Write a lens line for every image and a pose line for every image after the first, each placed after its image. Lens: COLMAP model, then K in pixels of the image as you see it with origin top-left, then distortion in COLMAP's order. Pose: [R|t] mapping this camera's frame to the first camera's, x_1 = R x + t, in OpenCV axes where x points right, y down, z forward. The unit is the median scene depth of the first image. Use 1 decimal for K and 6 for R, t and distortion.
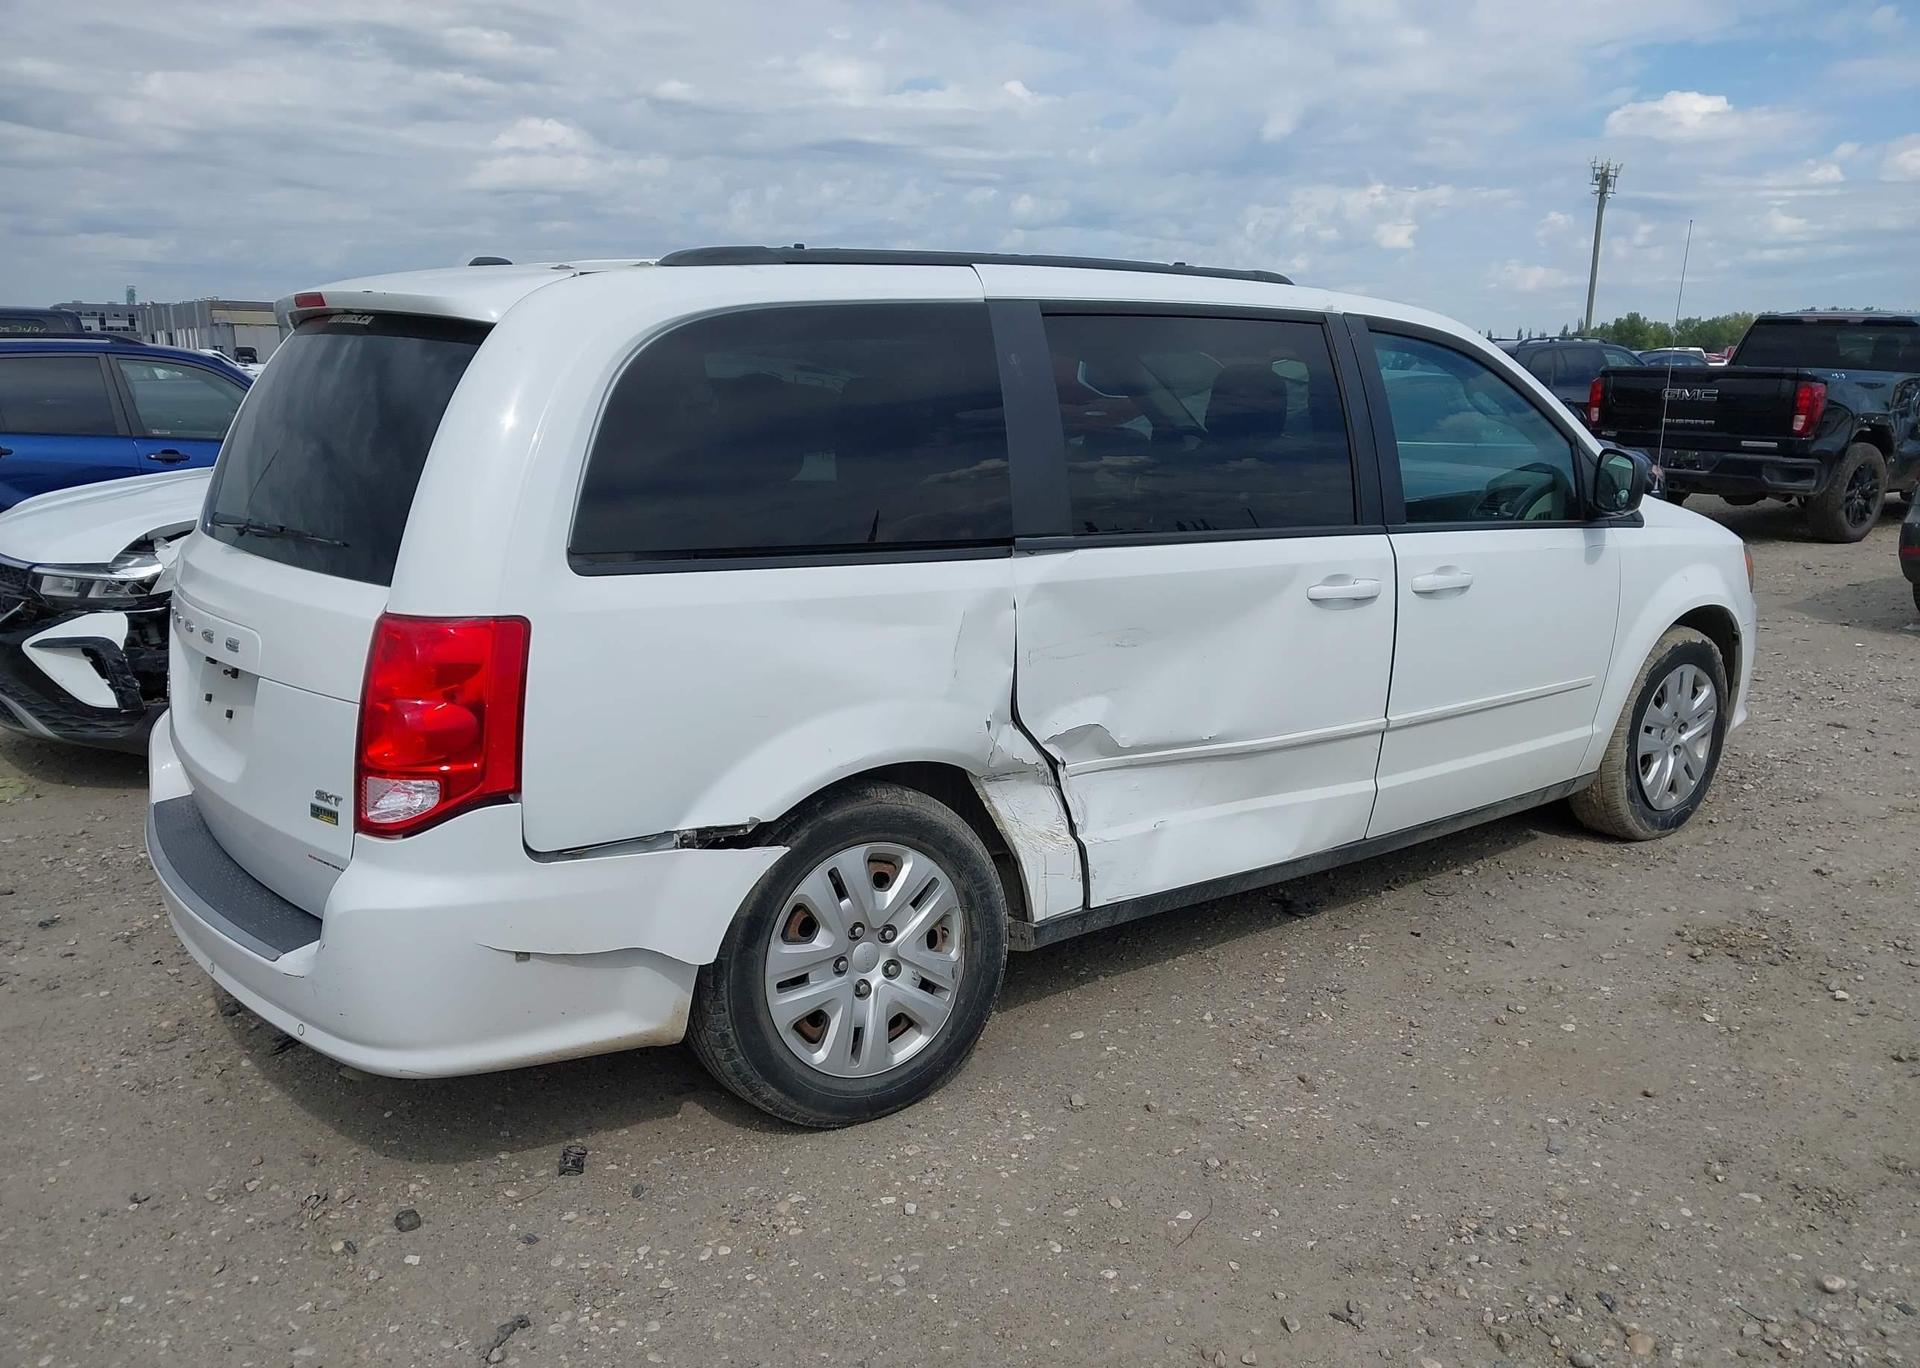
lens RADIAL K [[1554.1, 0, 956.7], [0, 1554.1, 690.0], [0, 0, 1]] dist [0.011791, 0.002680]
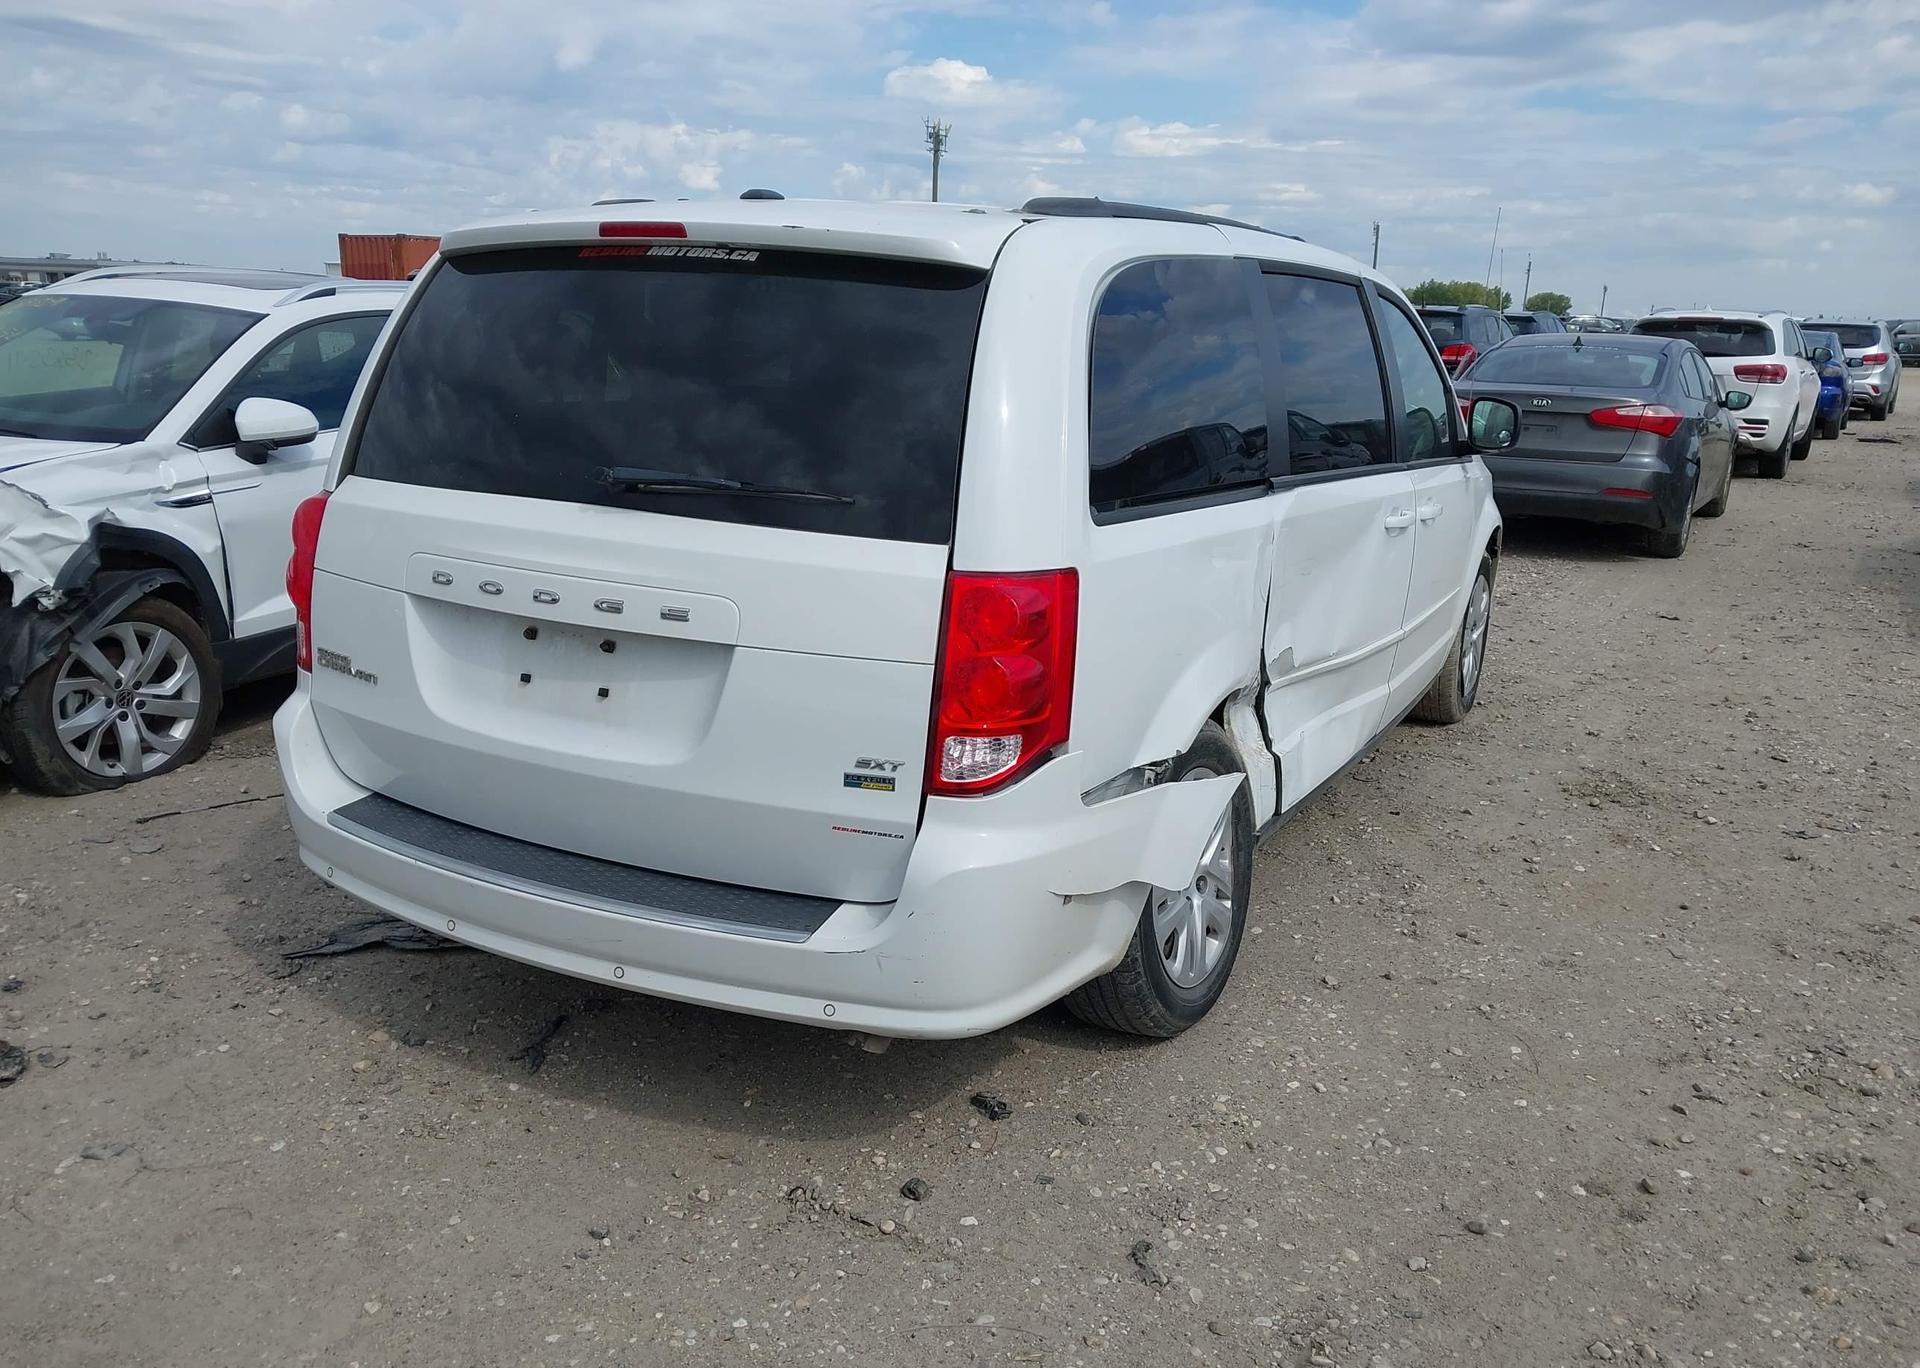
lens RADIAL K [[1554.1, 0, 956.7], [0, 1554.1, 690.0], [0, 0, 1]] dist [0.011791, 0.002680]
pose [[0.910649, -0.073397, 0.406610, -0.618387], [0.057899, 0.997054, 0.050306, -0.018055], [-0.409105, -0.022269, 0.912216, 0.092042]]
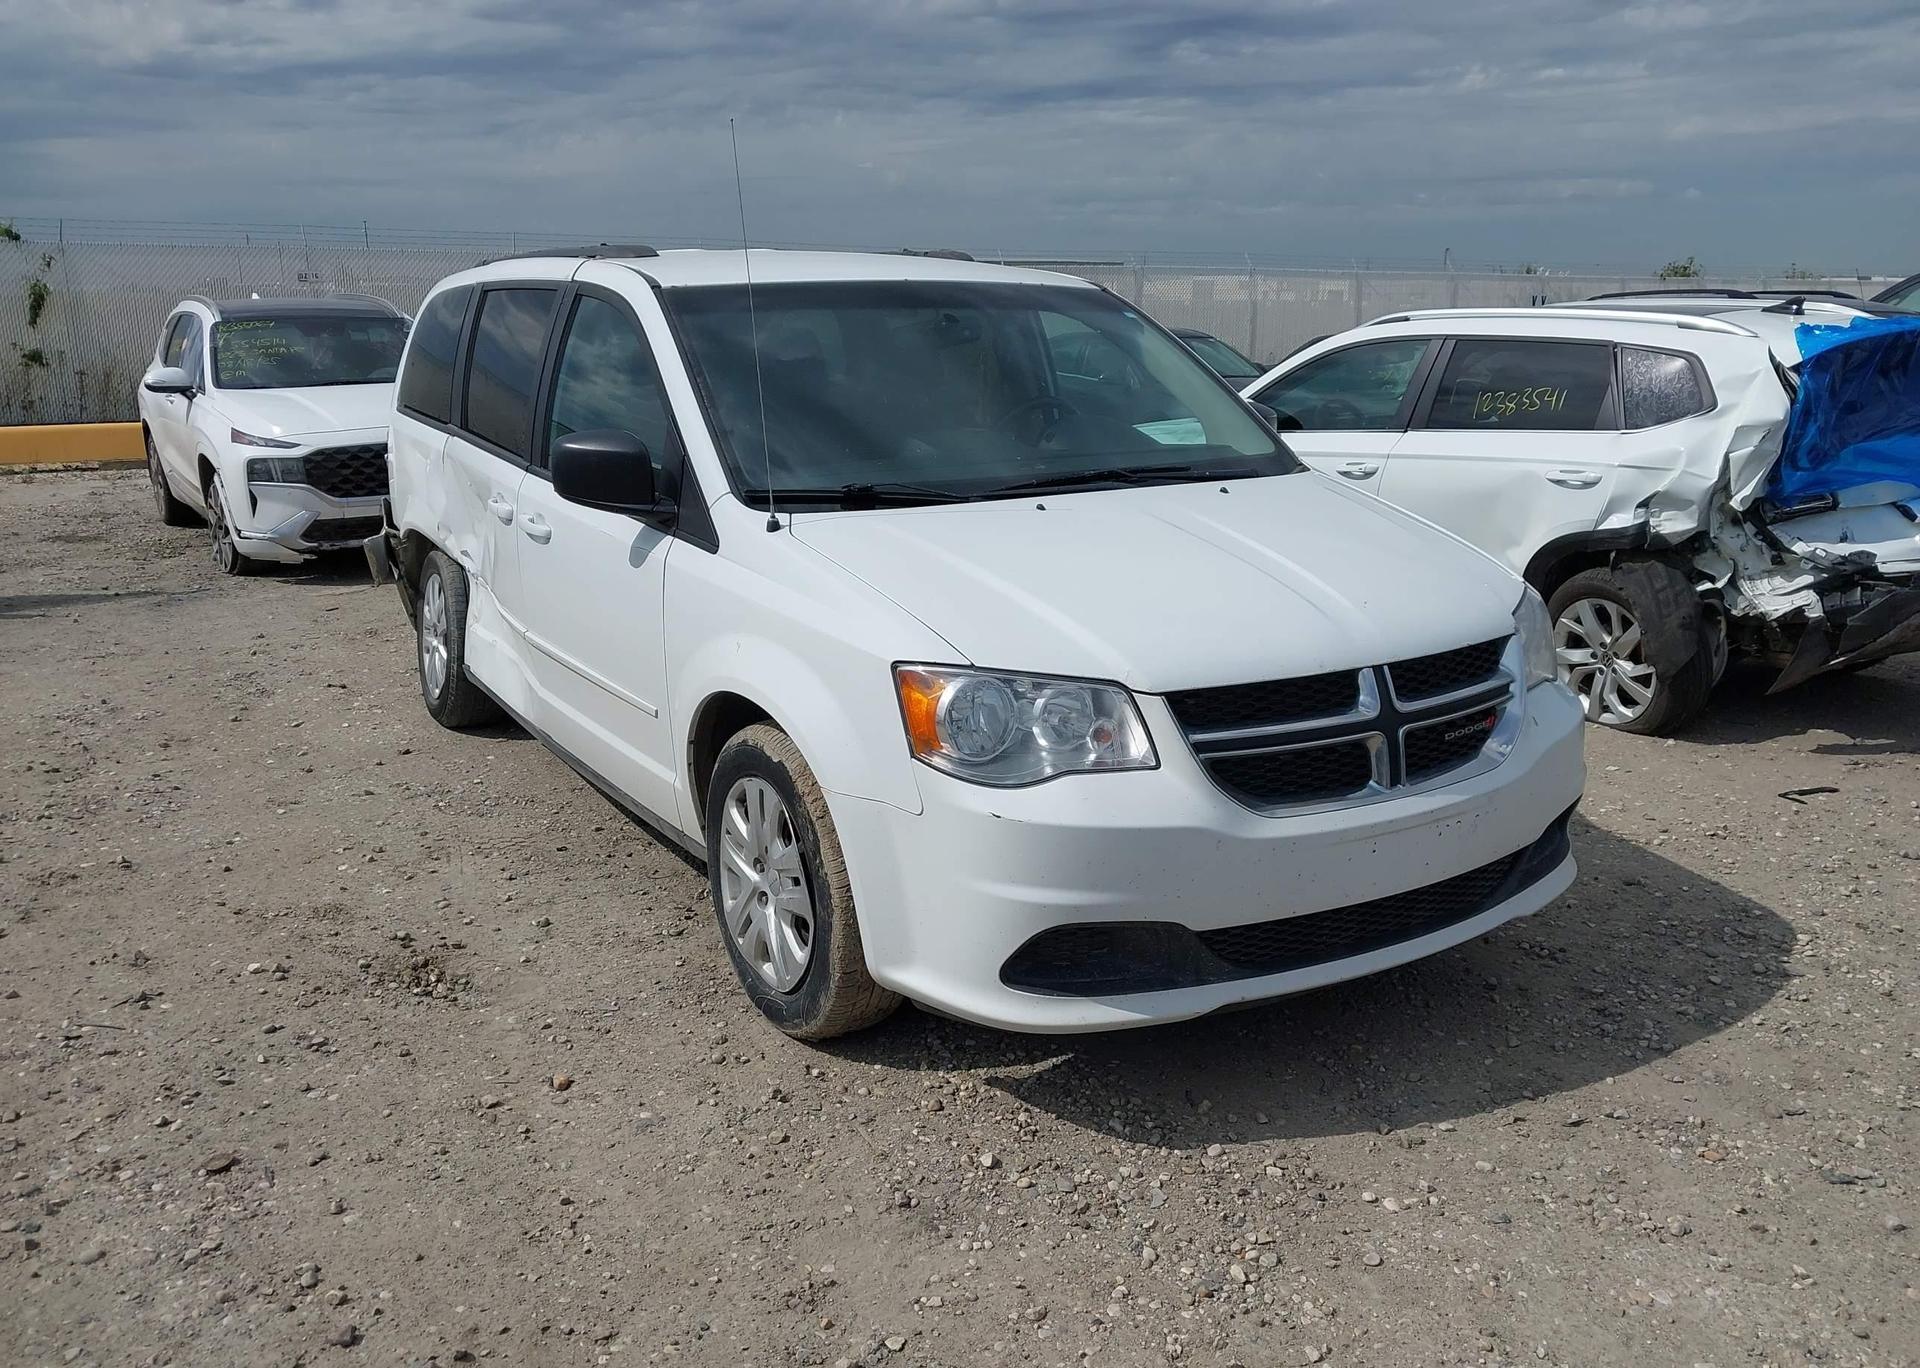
lens RADIAL K [[1600.2, 0, 935.7], [0, 1600.2, 721.3], [0, 0, 1]] dist [0.016470, 0.001359]
pose [[-0.159569, 0.245403, -0.956198, 1.731842], [-0.210632, 0.937841, 0.275841, -0.387064], [0.964454, 0.245421, -0.097960, 1.755698]]
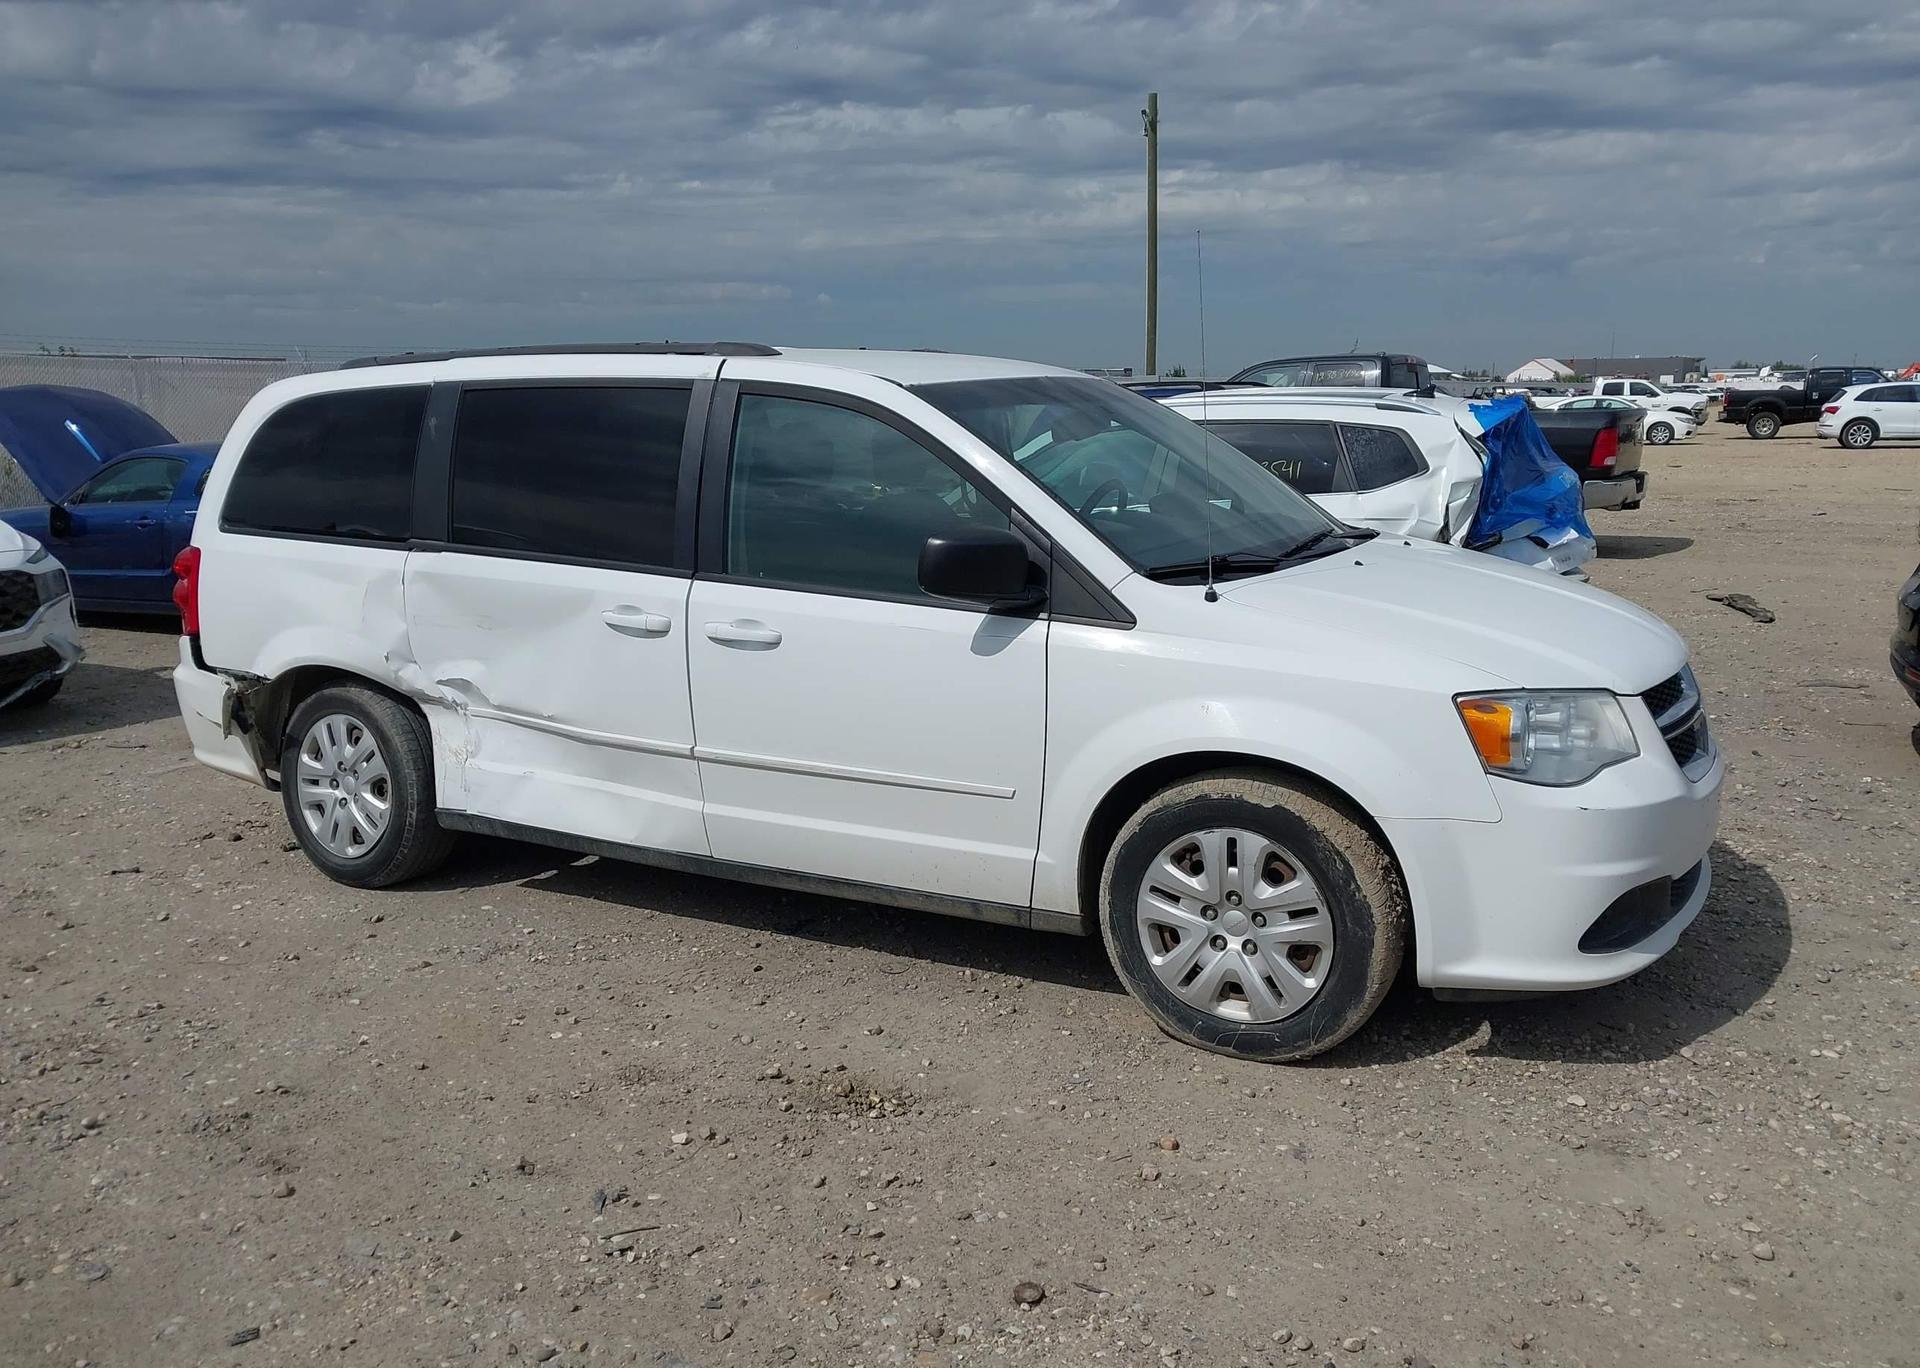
lens RADIAL K [[1649.2, 0, 947.2], [0, 1649.2, 687.5], [0, 0, 1]] dist [0.028231, -0.006061]
pose [[0.375120, 0.153519, -0.914176, 1.731377], [-0.179910, 0.979496, 0.090664, -0.197960], [0.909350, 0.130459, 0.395048, 0.859106]]
